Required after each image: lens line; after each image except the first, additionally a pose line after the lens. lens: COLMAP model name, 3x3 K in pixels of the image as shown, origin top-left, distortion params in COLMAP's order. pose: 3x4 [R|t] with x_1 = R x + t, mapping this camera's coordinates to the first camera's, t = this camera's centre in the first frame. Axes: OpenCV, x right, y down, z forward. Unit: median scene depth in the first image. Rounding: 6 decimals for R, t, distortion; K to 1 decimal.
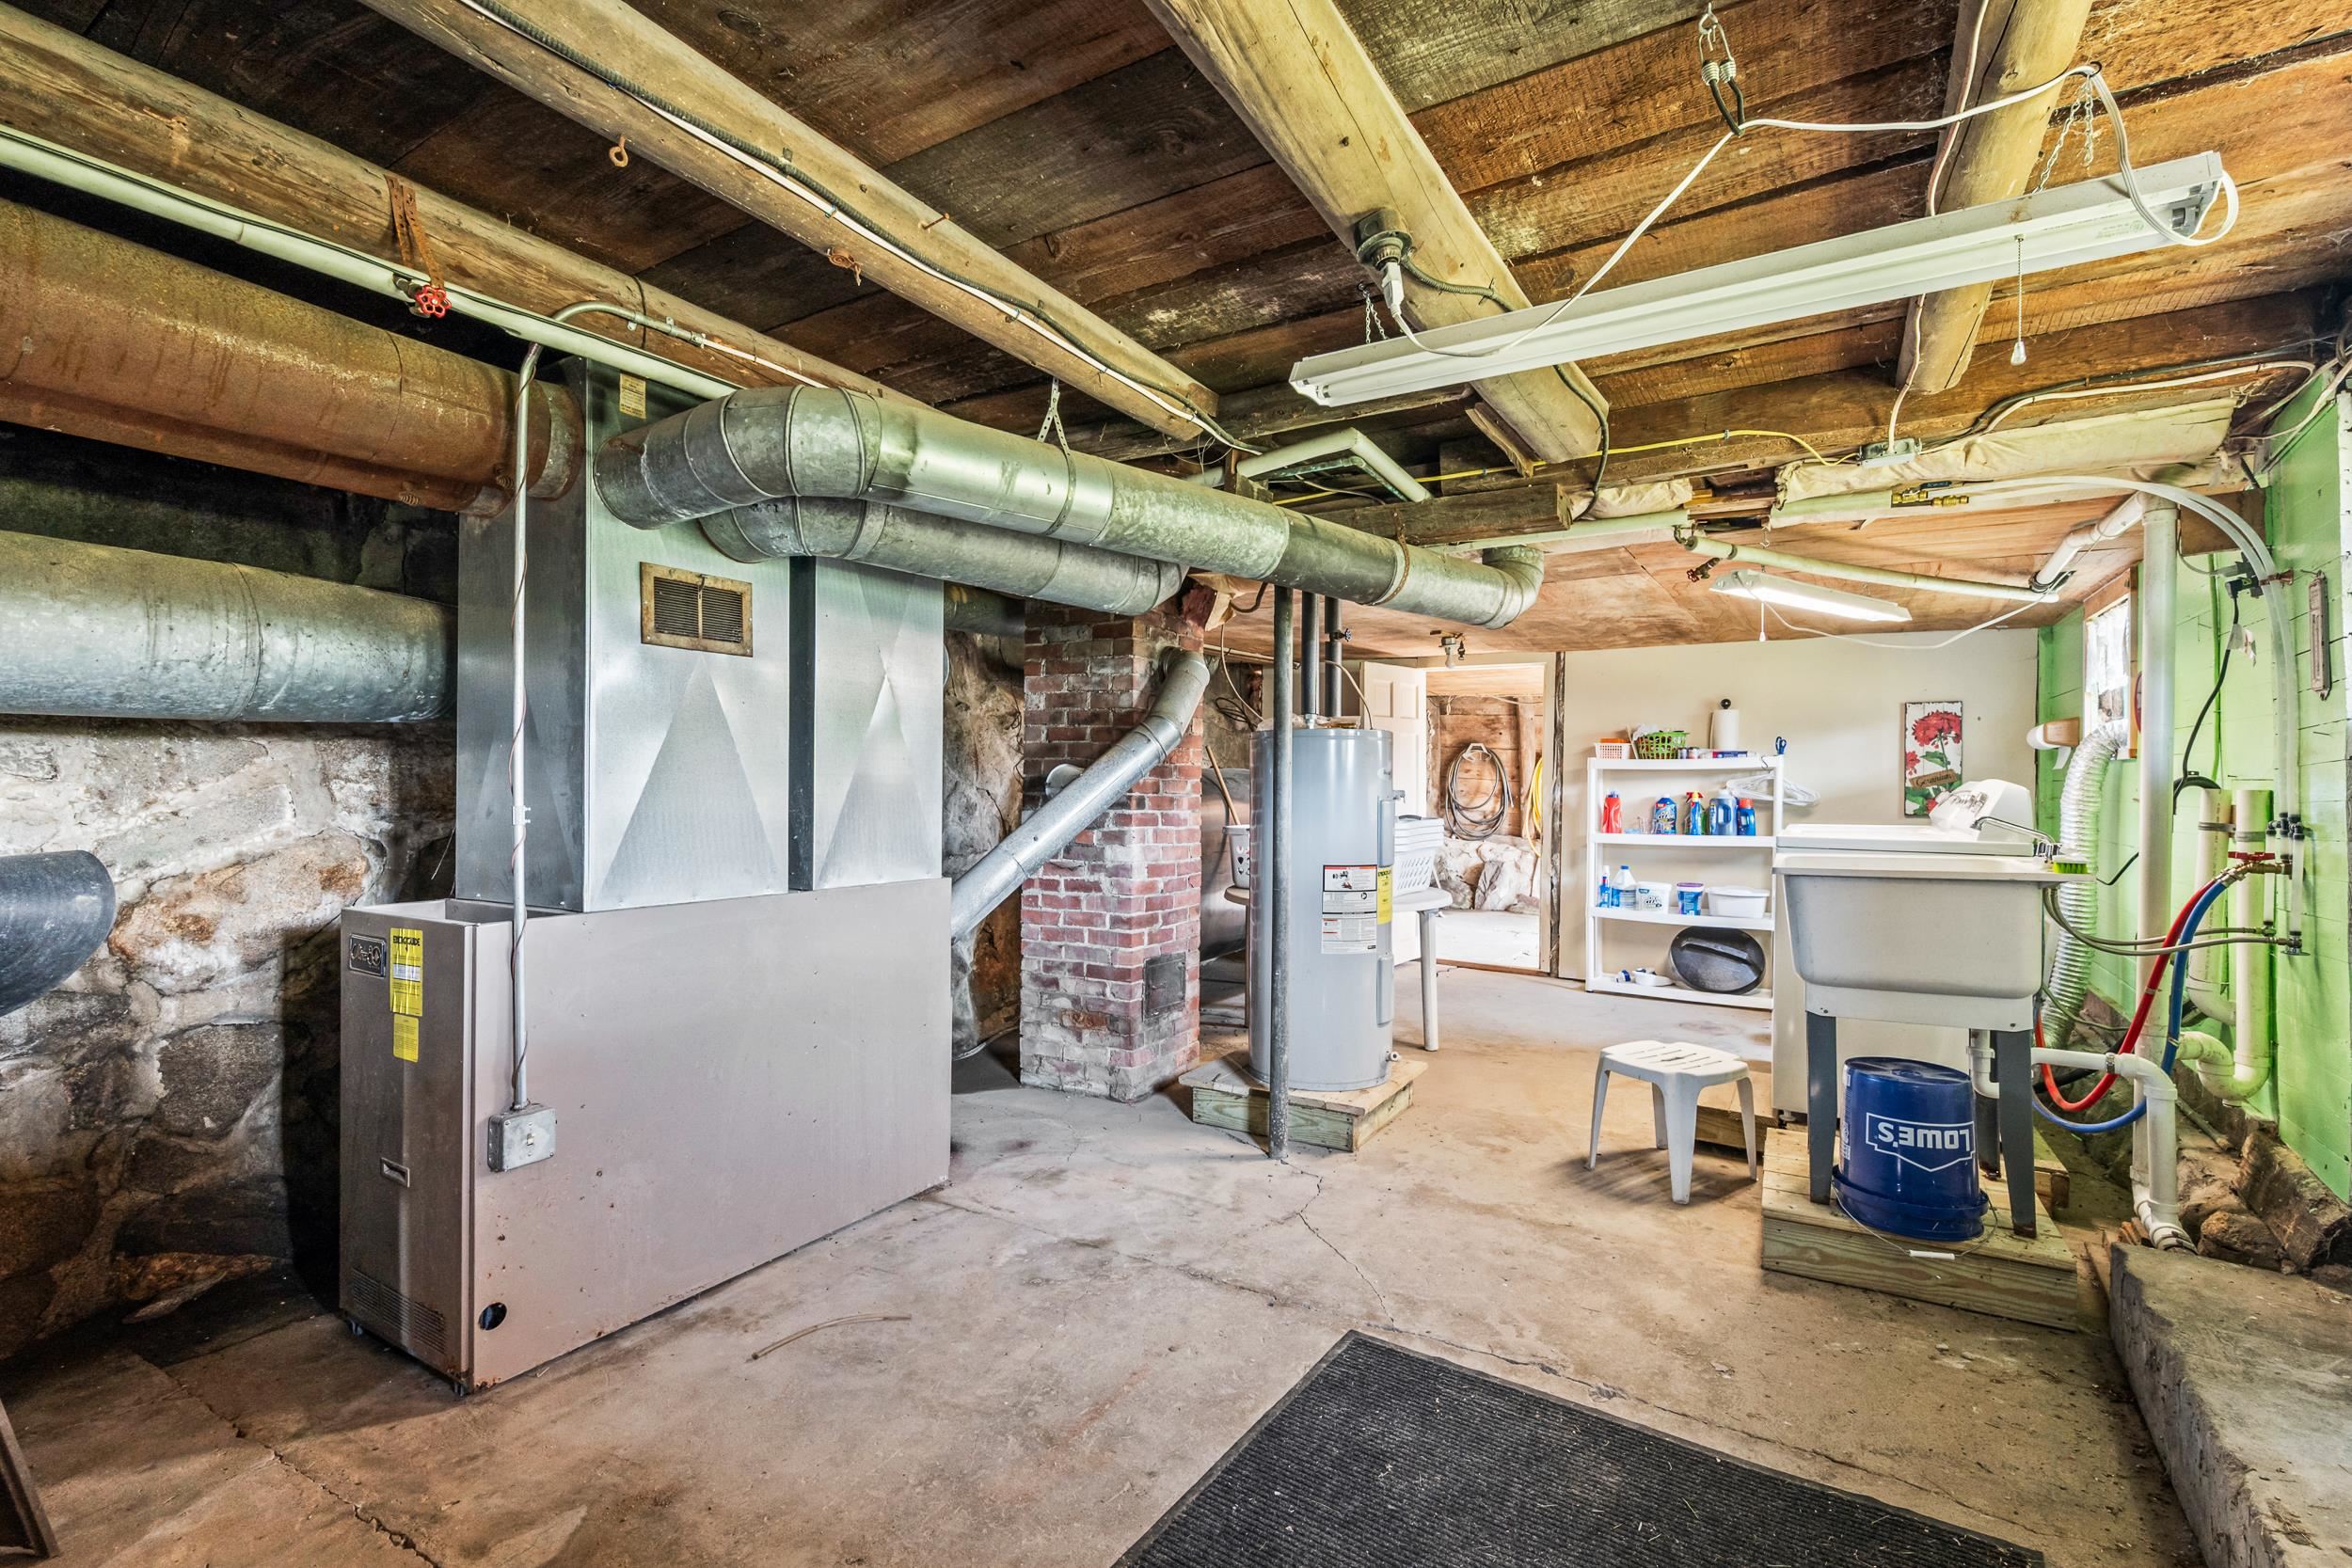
lens RADIAL K [[1061.5, 0, 1176.0], [0, 1061.5, 784.0], [0, 0, 1]] dist [0.000618, 0.000180]
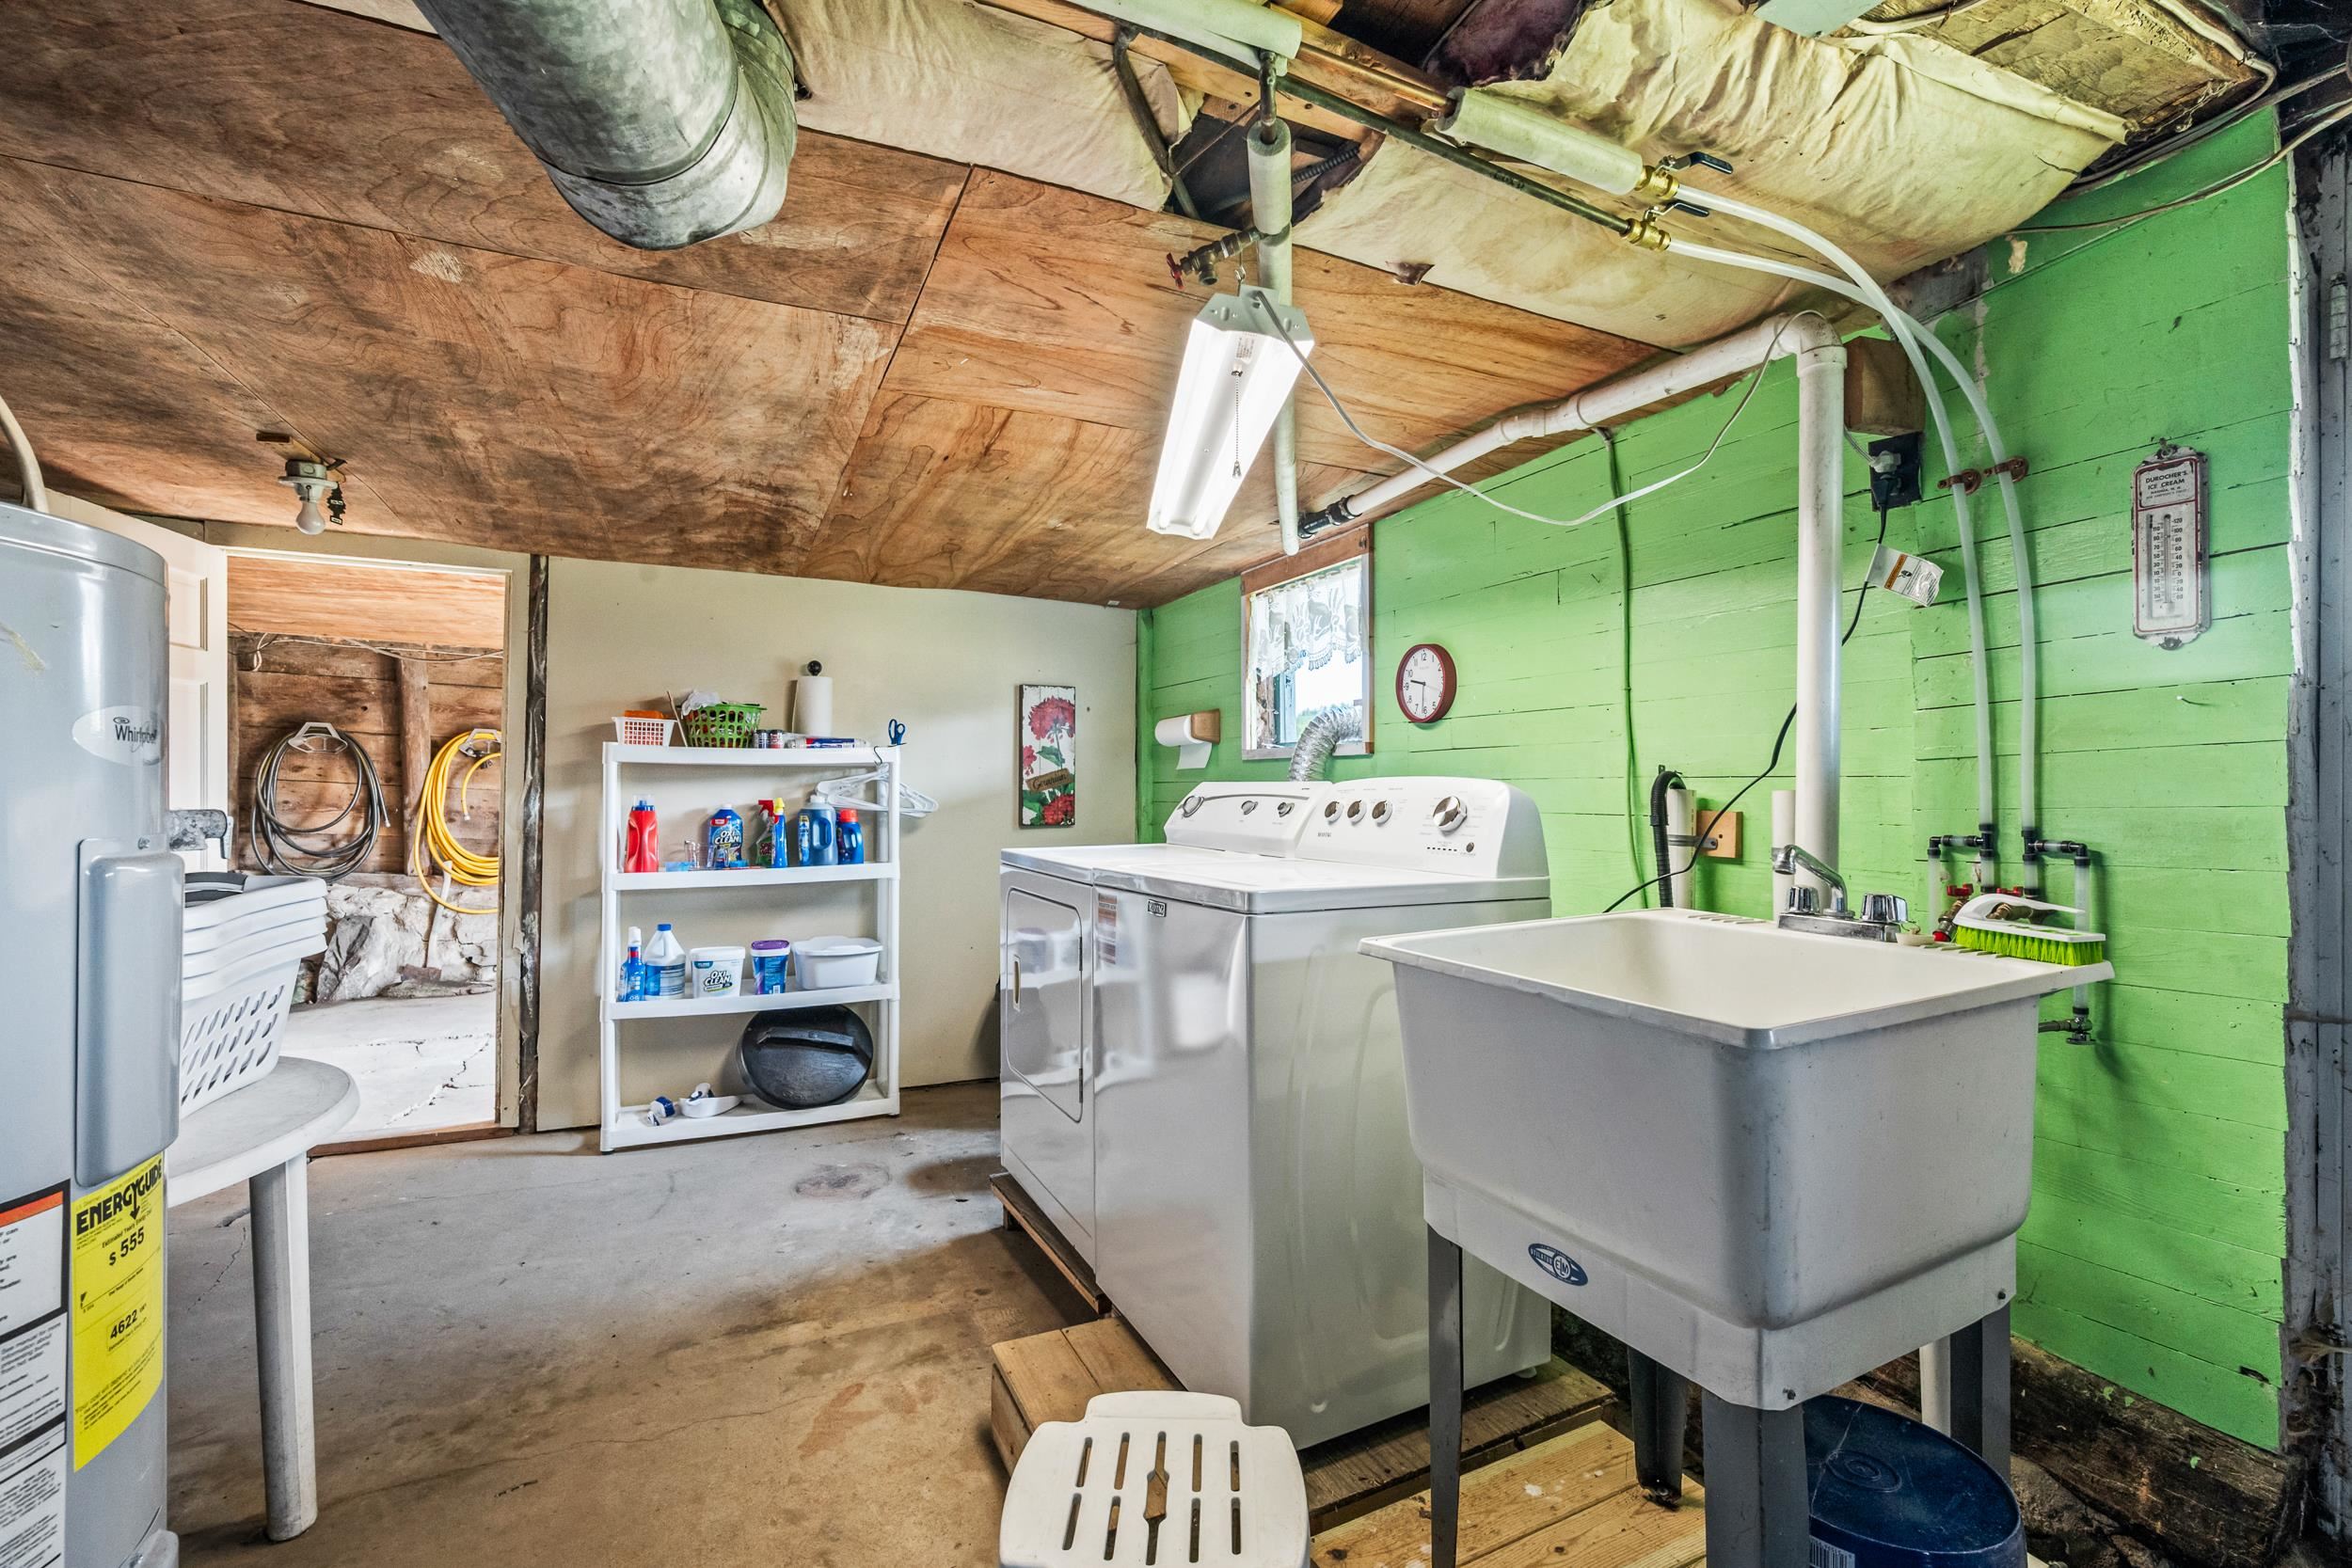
lens RADIAL K [[1061.5, 0, 1176.0], [0, 1061.5, 784.0], [0, 0, 1]] dist [0.000618, 0.000180]
pose [[0.552348, 0.000866, 0.833613, 0.082536], [0.004112, 0.999984, -0.003764, 0.001279], [-0.833603, 0.005507, 0.552336, 0.428469]]
